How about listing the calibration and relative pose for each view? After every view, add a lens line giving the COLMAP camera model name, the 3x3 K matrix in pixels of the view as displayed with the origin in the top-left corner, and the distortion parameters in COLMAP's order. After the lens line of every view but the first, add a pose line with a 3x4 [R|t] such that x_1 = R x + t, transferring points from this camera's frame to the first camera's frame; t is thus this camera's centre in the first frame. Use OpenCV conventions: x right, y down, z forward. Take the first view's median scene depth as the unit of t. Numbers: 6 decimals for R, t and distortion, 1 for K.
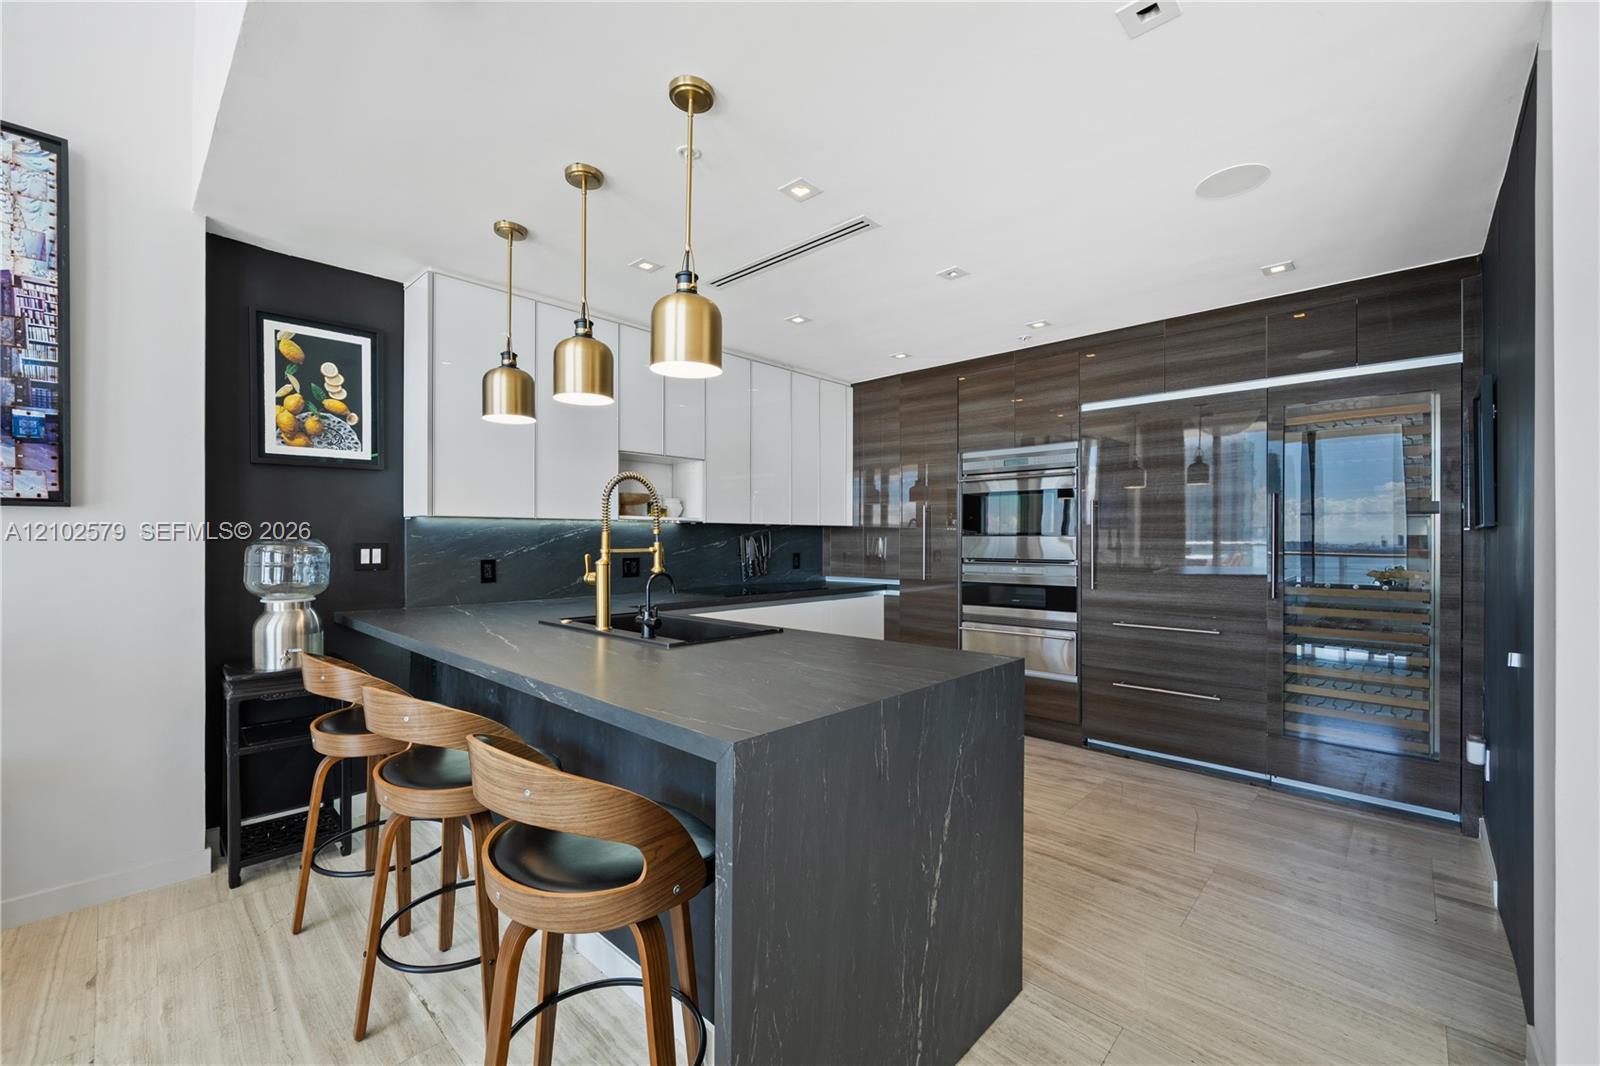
lens RADIAL K [[631.1, 0, 794.2], [0, 631.1, 547.2], [0, 0, 1]] dist [-0.000949, -0.000418]
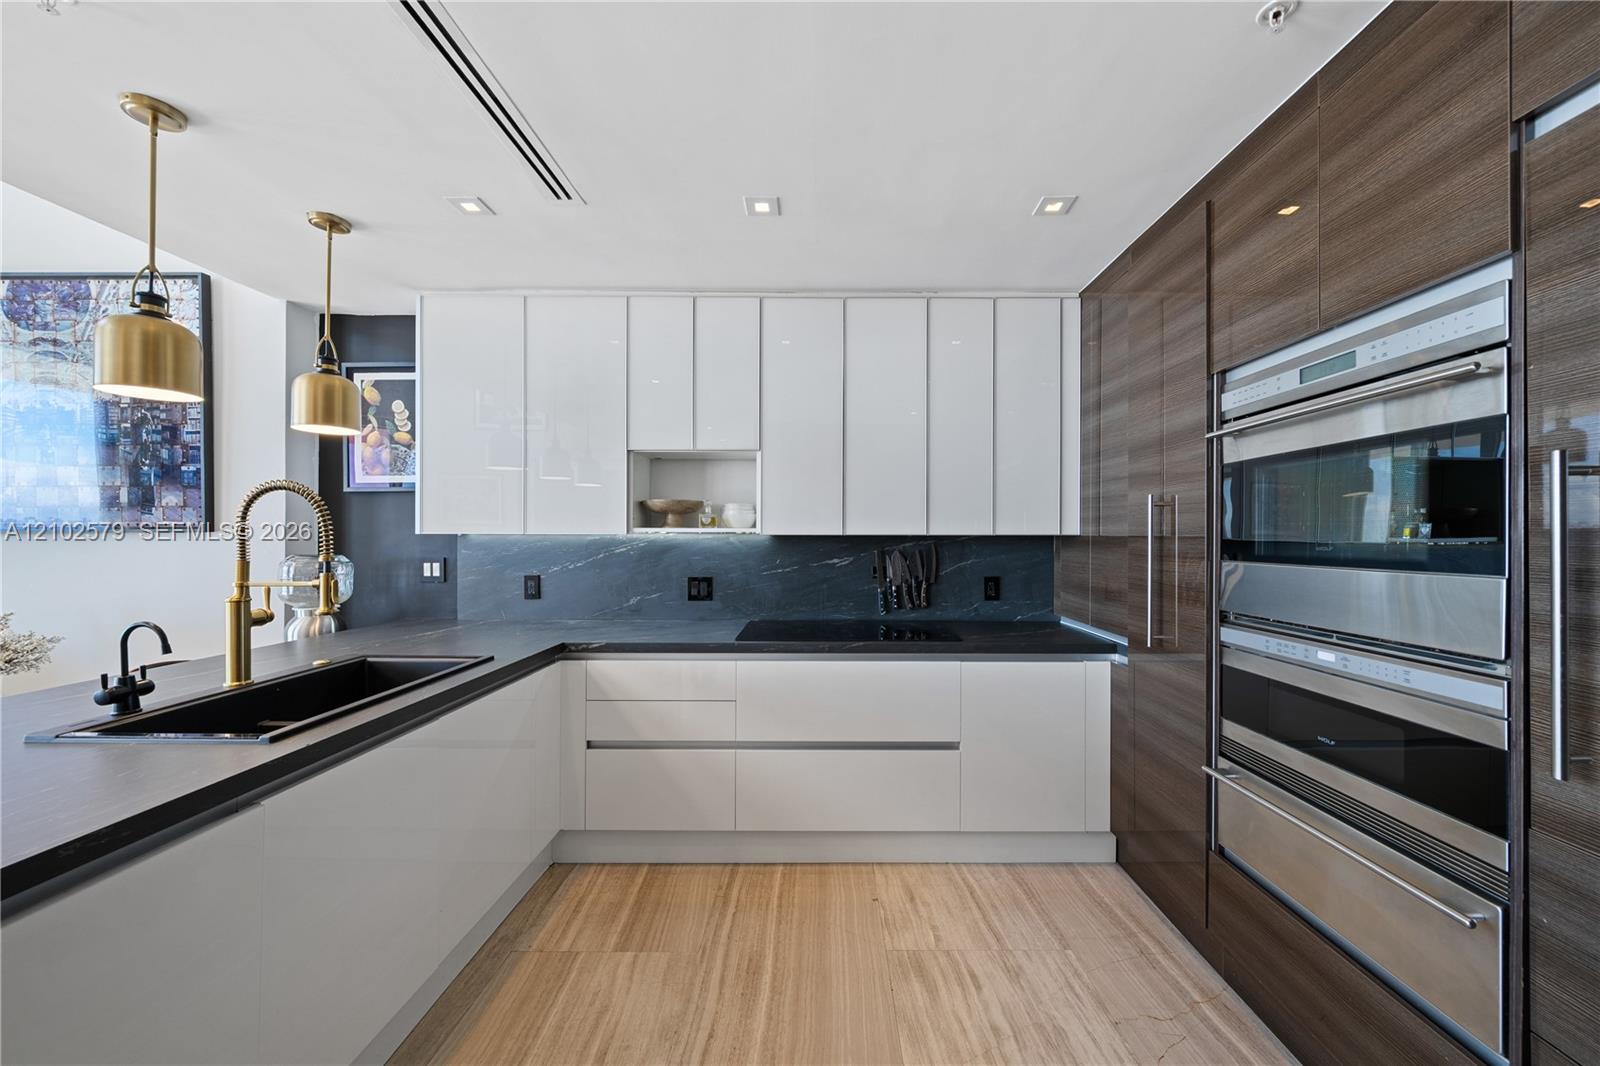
lens RADIAL K [[603.6, 0, 830.1], [0, 603.6, 538.9], [0, 0, 1]] dist [0.000401, -0.000064]
pose [[0.696048, 0.003830, -0.717985, 0.583115], [-0.012100, 0.999906, -0.006395, -0.041950], [0.717893, 0.013139, 0.696029, 0.782720]]
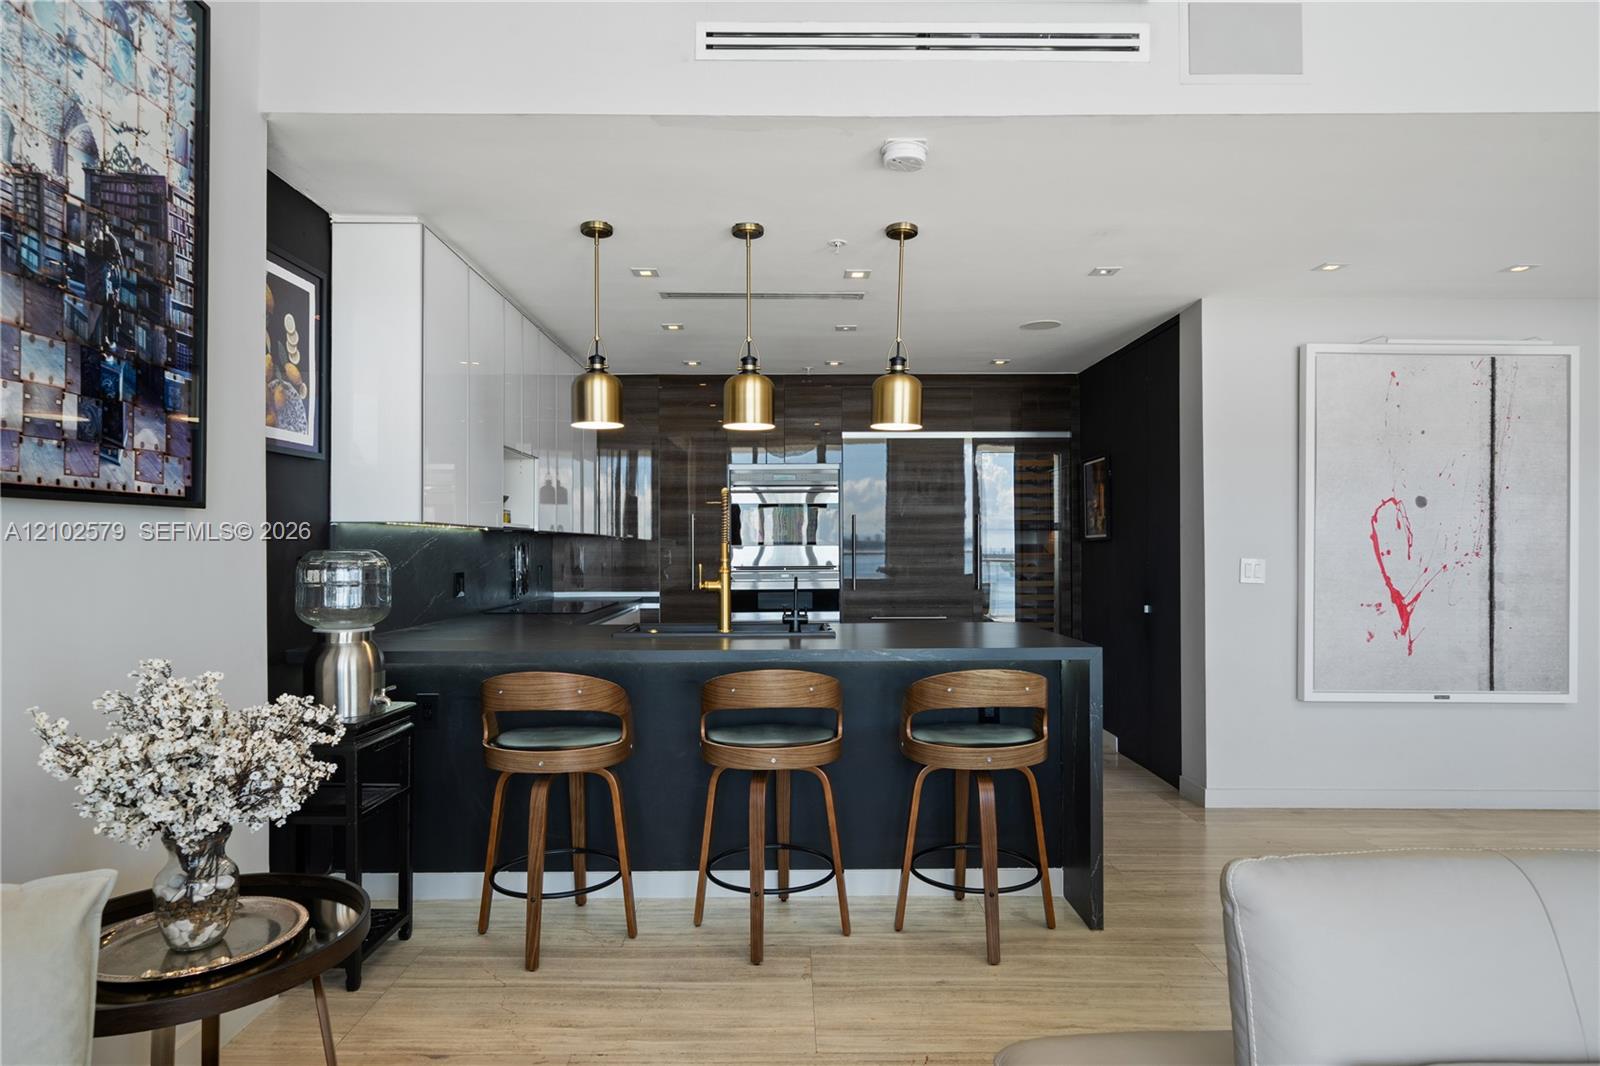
lens RADIAL K [[882.3, 0, 769.8], [0, 882.3, 556.1], [0, 0, 1]] dist [0.027913, 0.000858]
pose [[0.737084, -0.010634, 0.675718, -1.006101], [0.013934, 0.999903, 0.000536, -0.000216], [-0.675658, 0.009020, 0.737160, -0.149012]]
